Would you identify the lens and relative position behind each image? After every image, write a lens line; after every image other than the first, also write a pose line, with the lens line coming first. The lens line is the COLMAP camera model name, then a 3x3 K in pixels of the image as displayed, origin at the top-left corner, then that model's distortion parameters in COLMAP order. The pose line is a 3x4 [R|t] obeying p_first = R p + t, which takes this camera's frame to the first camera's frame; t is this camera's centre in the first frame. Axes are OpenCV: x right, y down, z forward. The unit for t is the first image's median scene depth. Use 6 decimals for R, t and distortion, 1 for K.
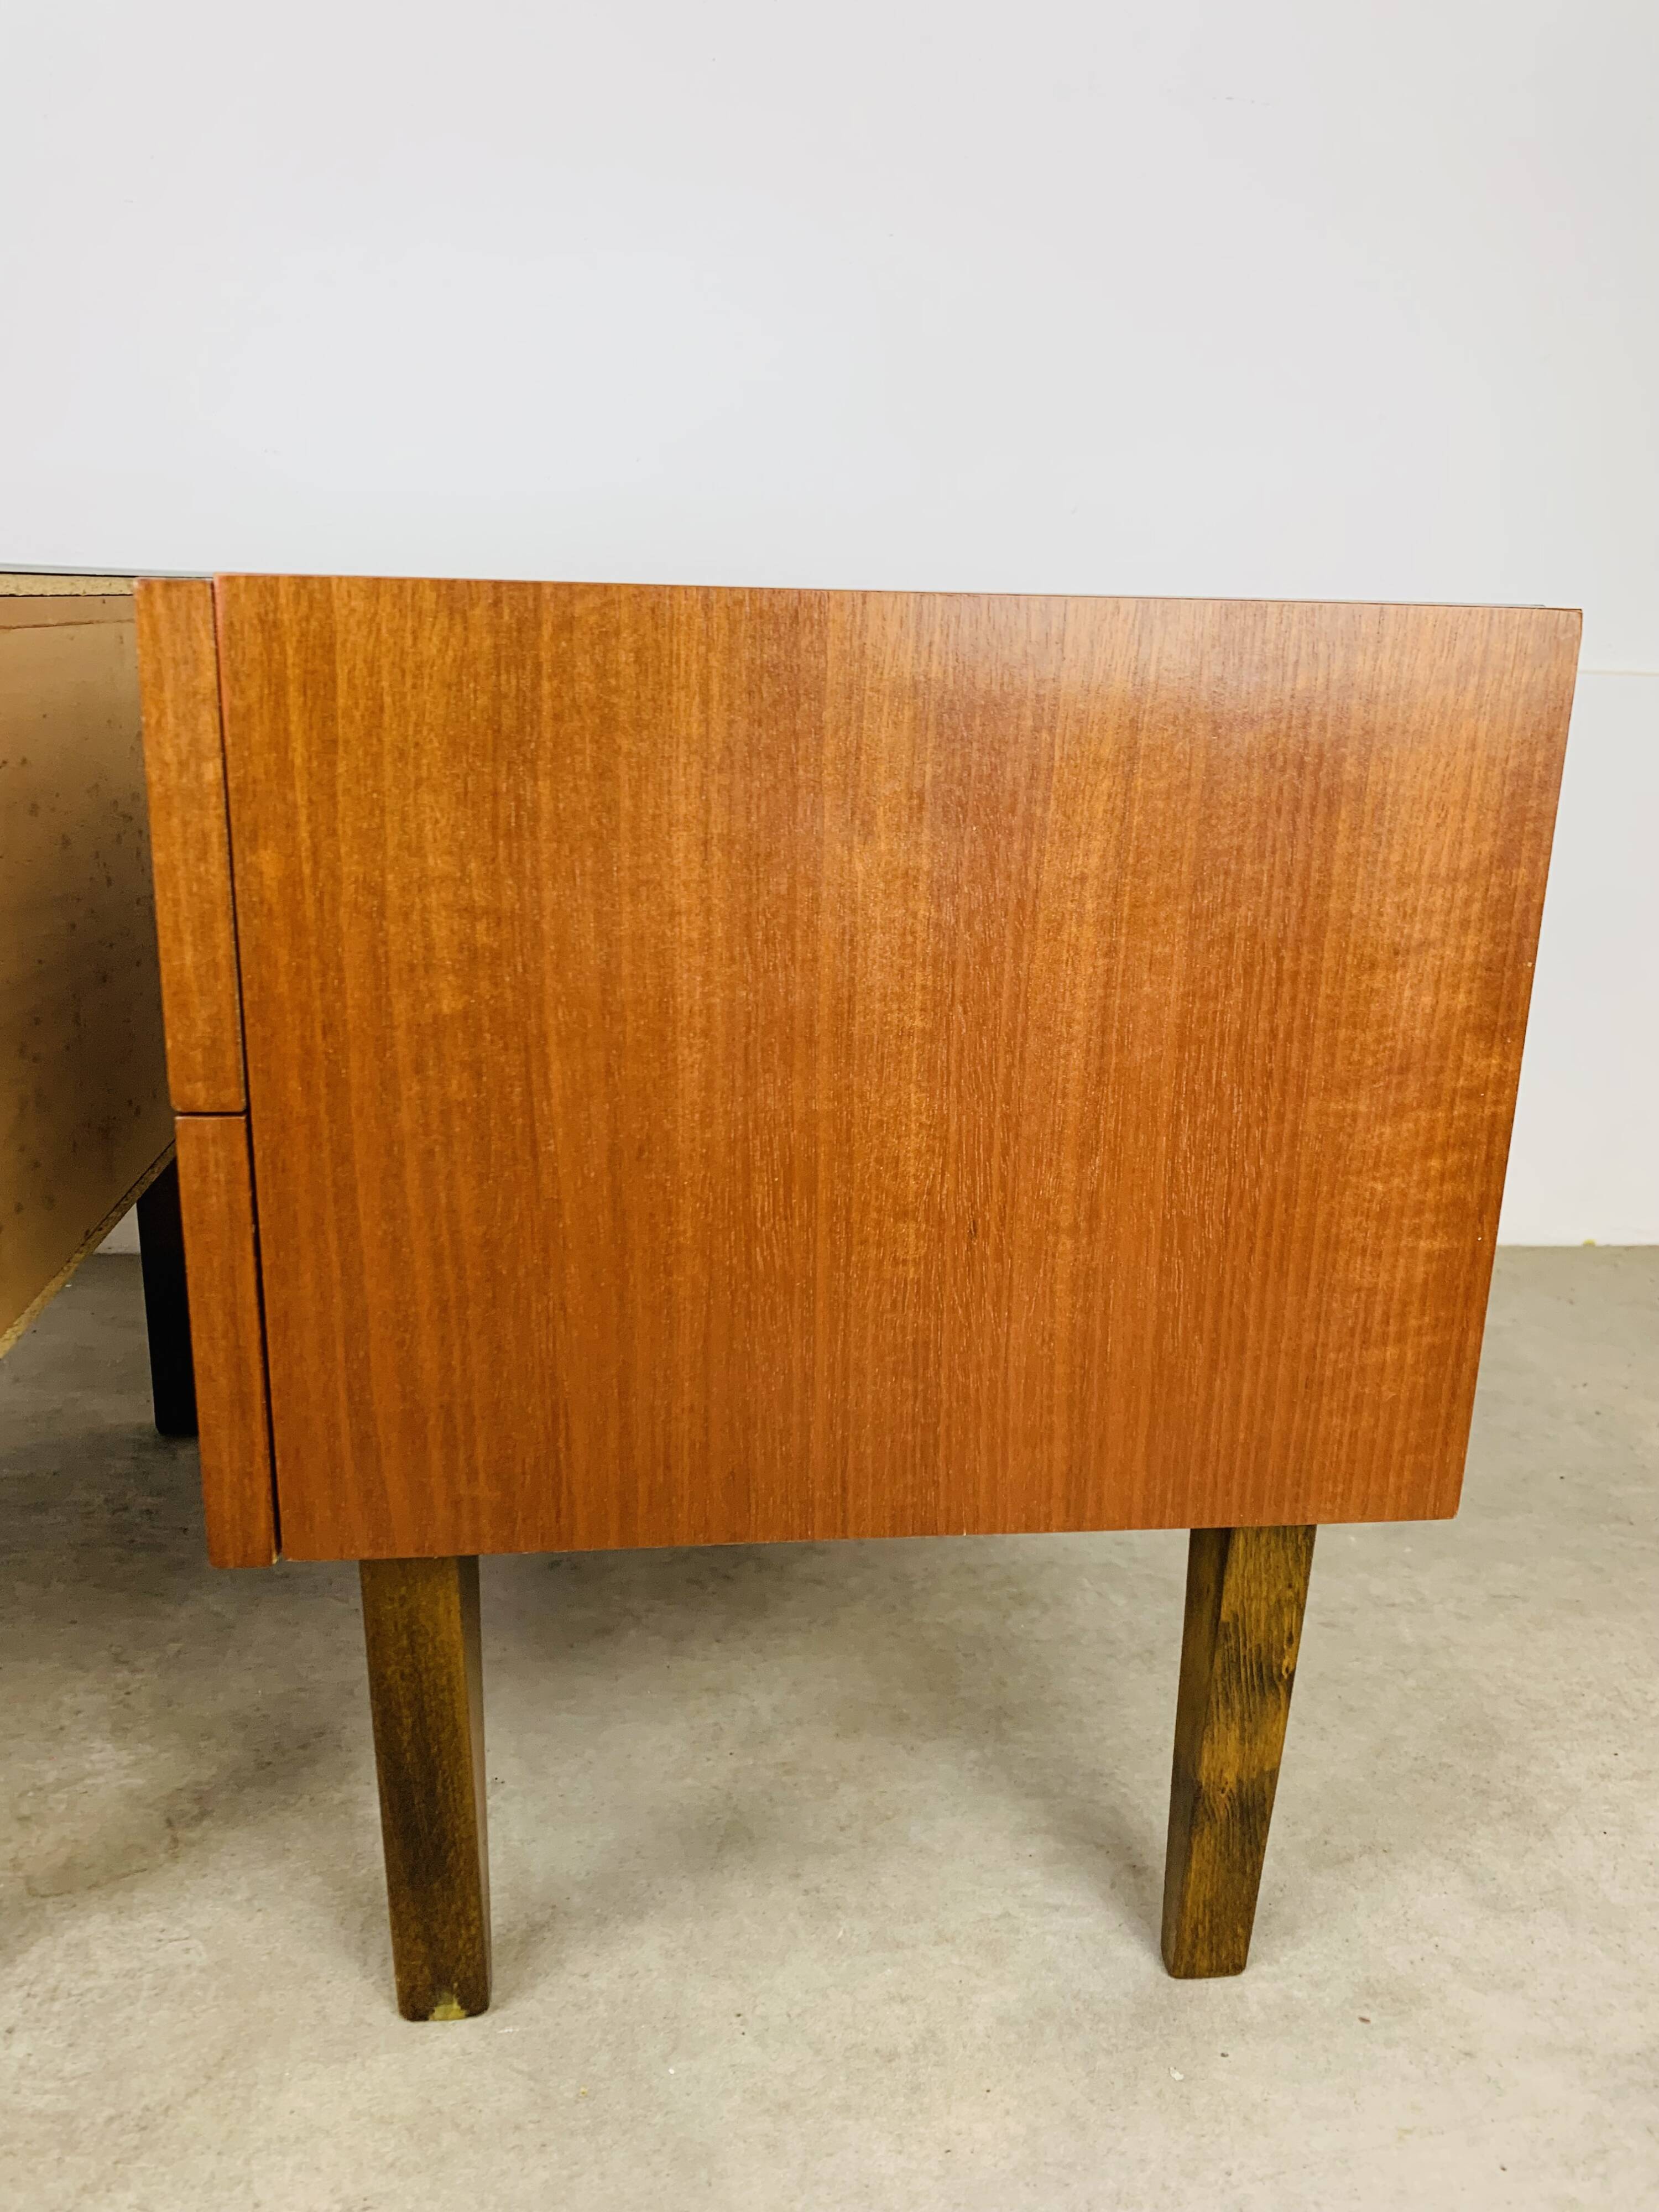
lens RADIAL K [[1699.3, 0, 837.5], [0, 1699.3, 1100.6], [0, 0, 1]] dist [0.019612, -0.025796]
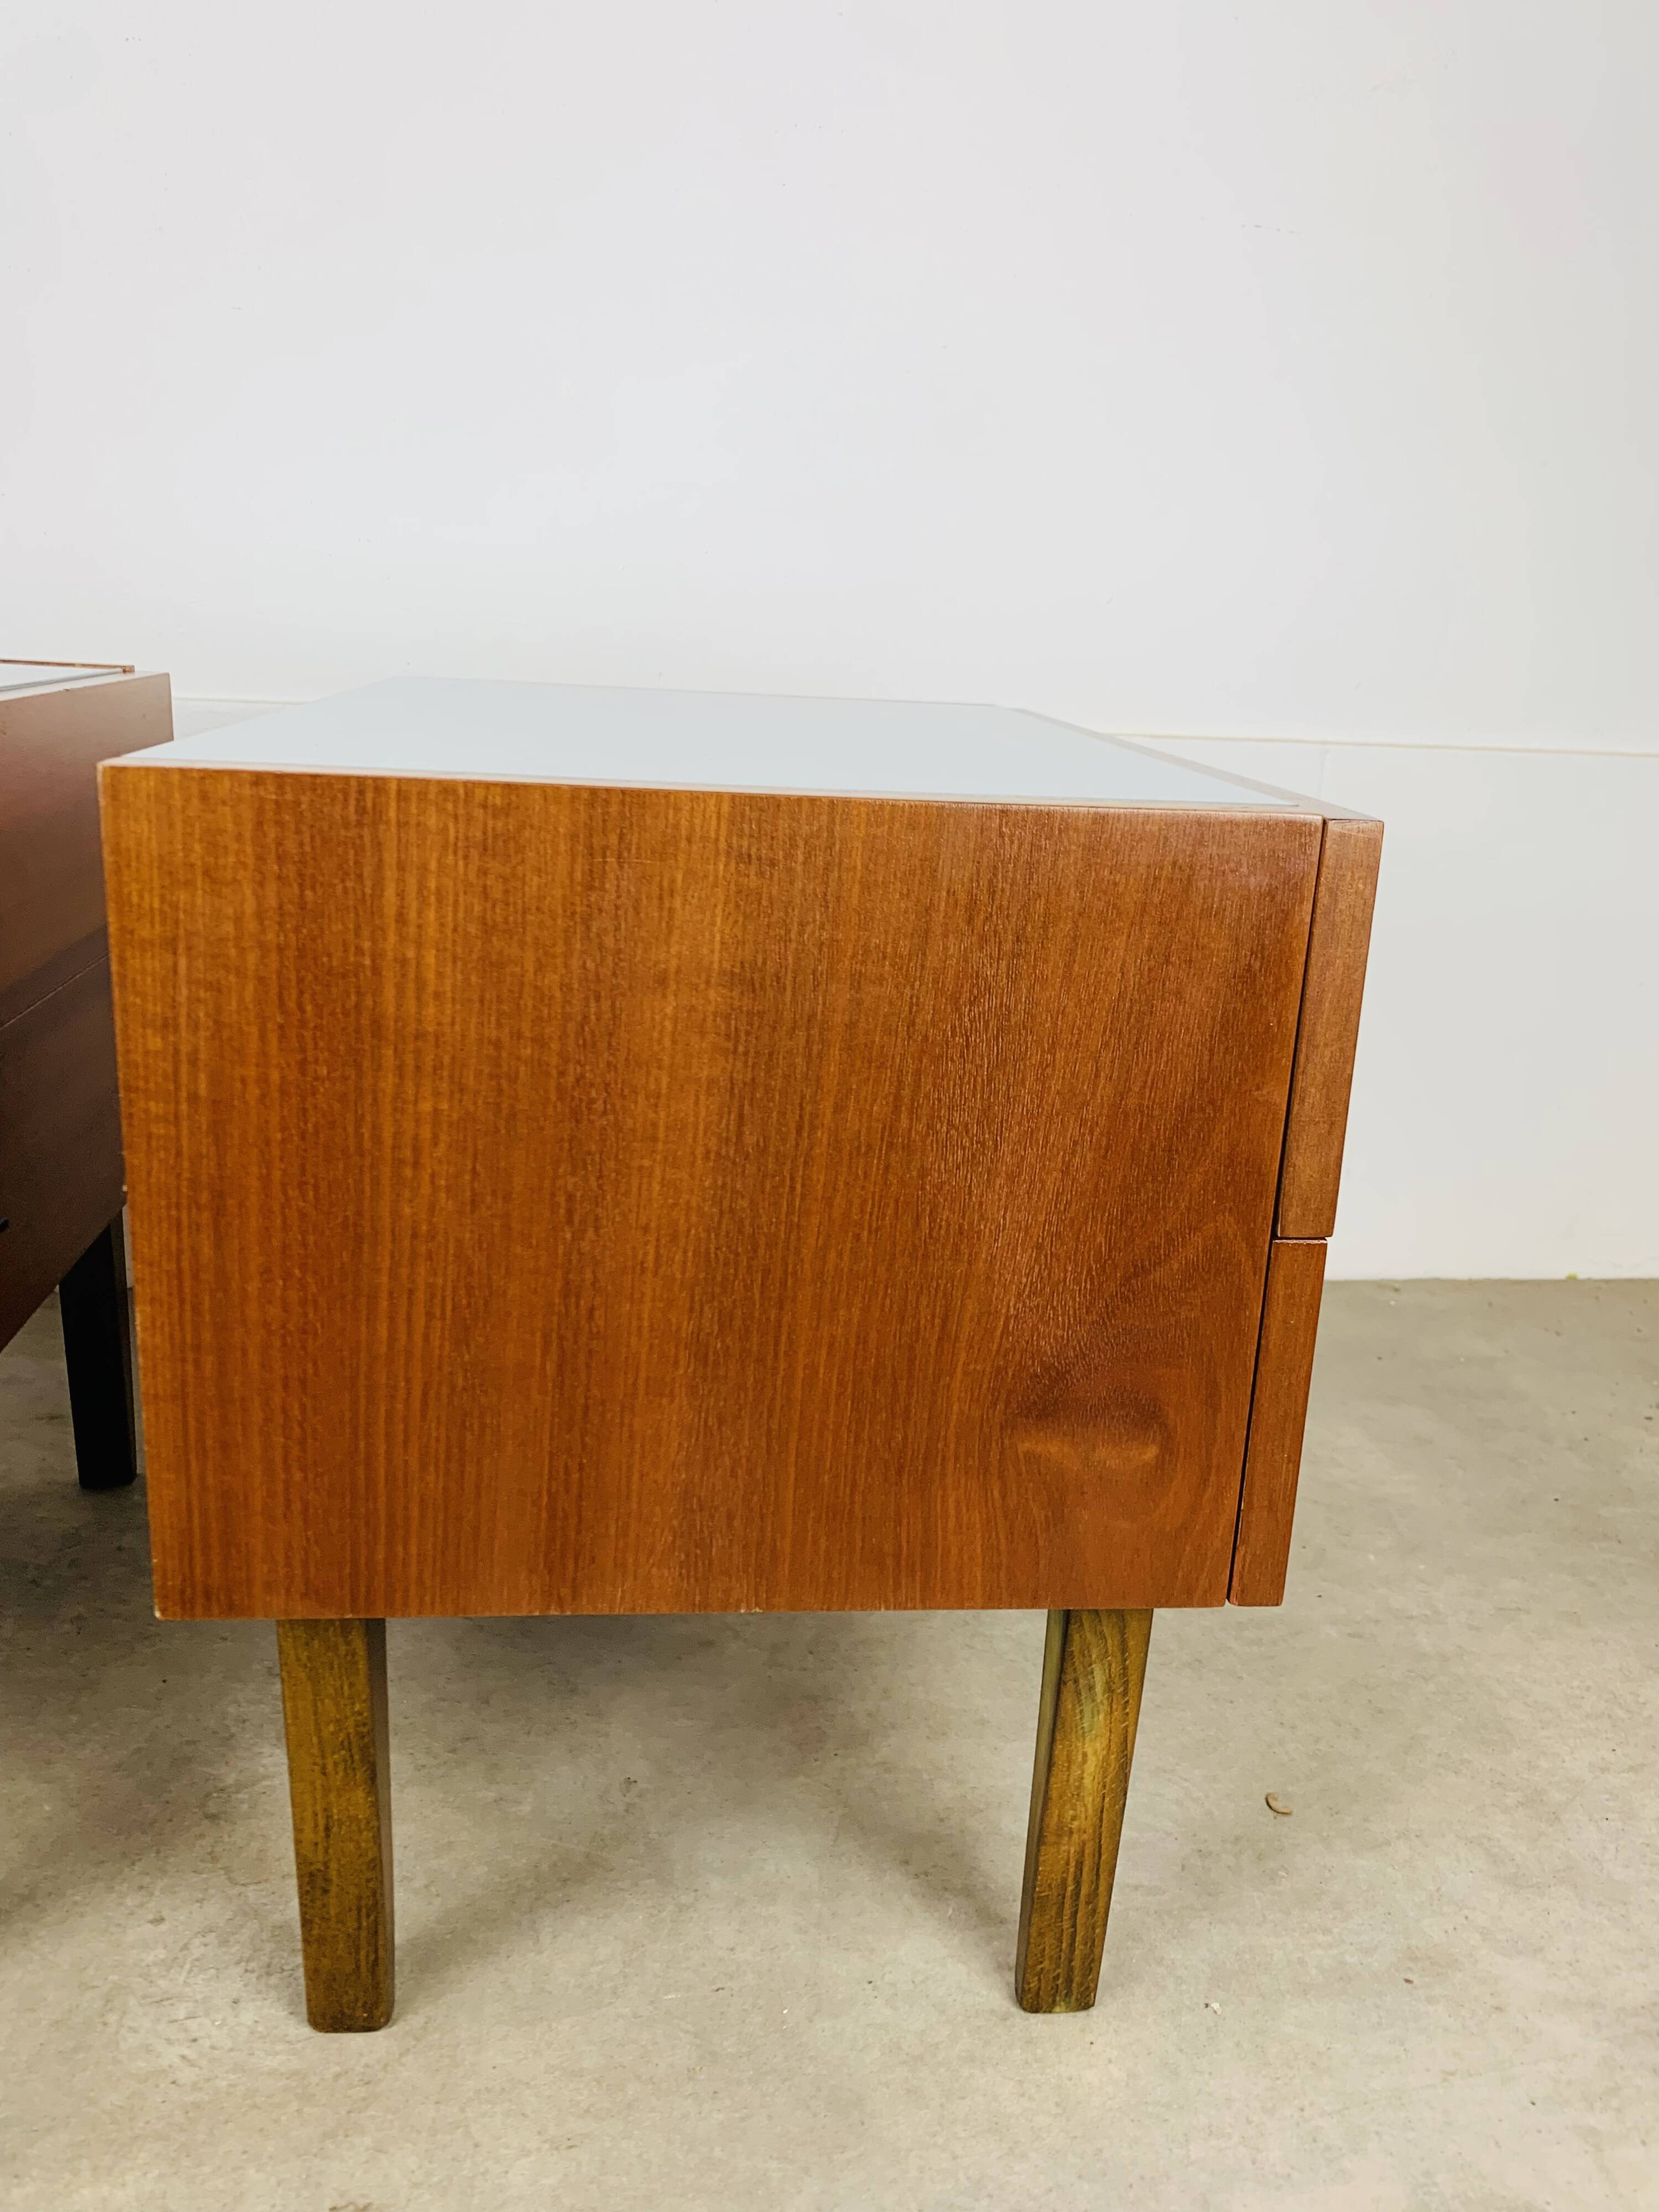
lens RADIAL K [[1702.9, 0, 849.9], [0, 1702.9, 1101.5], [0, 0, 1]] dist [0.009372, -0.009715]
pose [[0.999579, 0.004587, 0.028632, -0.109657], [-0.004587, 0.999989, -0.000072, -0.058127], [-0.028632, -0.000059, 0.999590, -0.152443]]
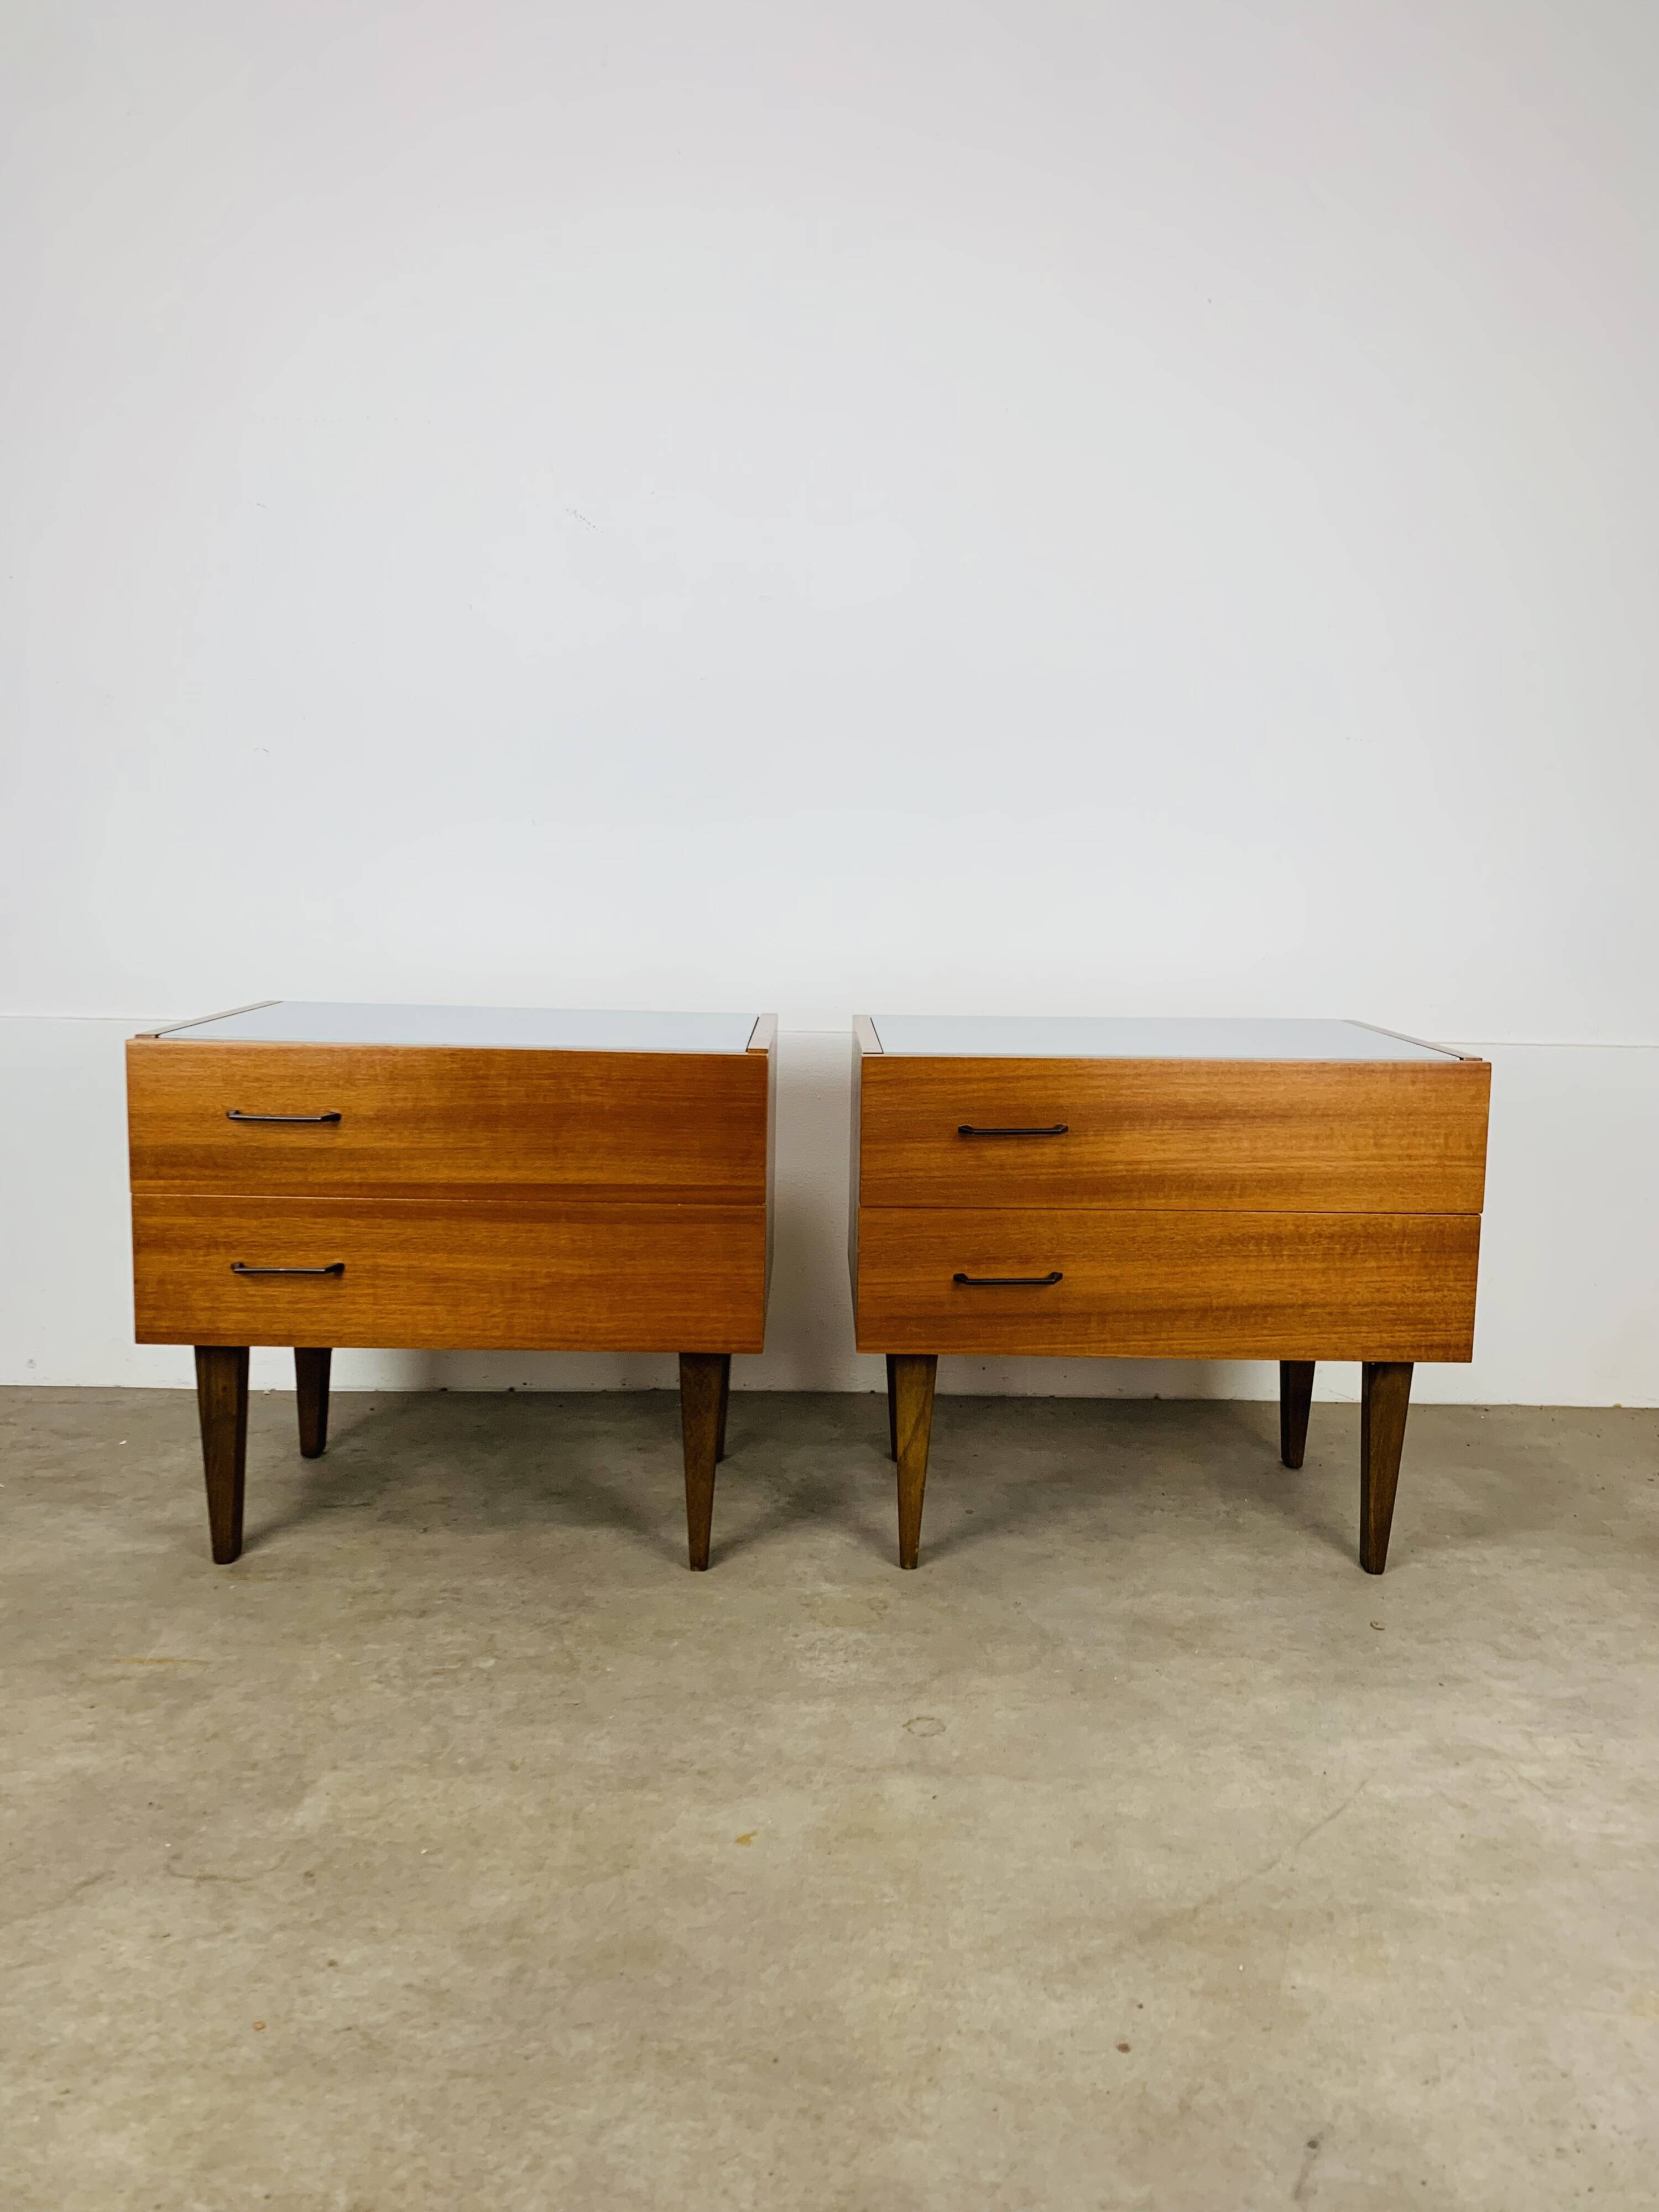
lens RADIAL K [[1698.4, 0, 833.9], [0, 1698.4, 1105.6], [0, 0, 1]] dist [0.005378, 0.000025]
pose [[0.996041, -0.002066, -0.088871, -0.290914], [-0.012300, 0.986912, -0.160792, 0.166255], [0.088040, 0.161249, 0.982979, -1.419204]]
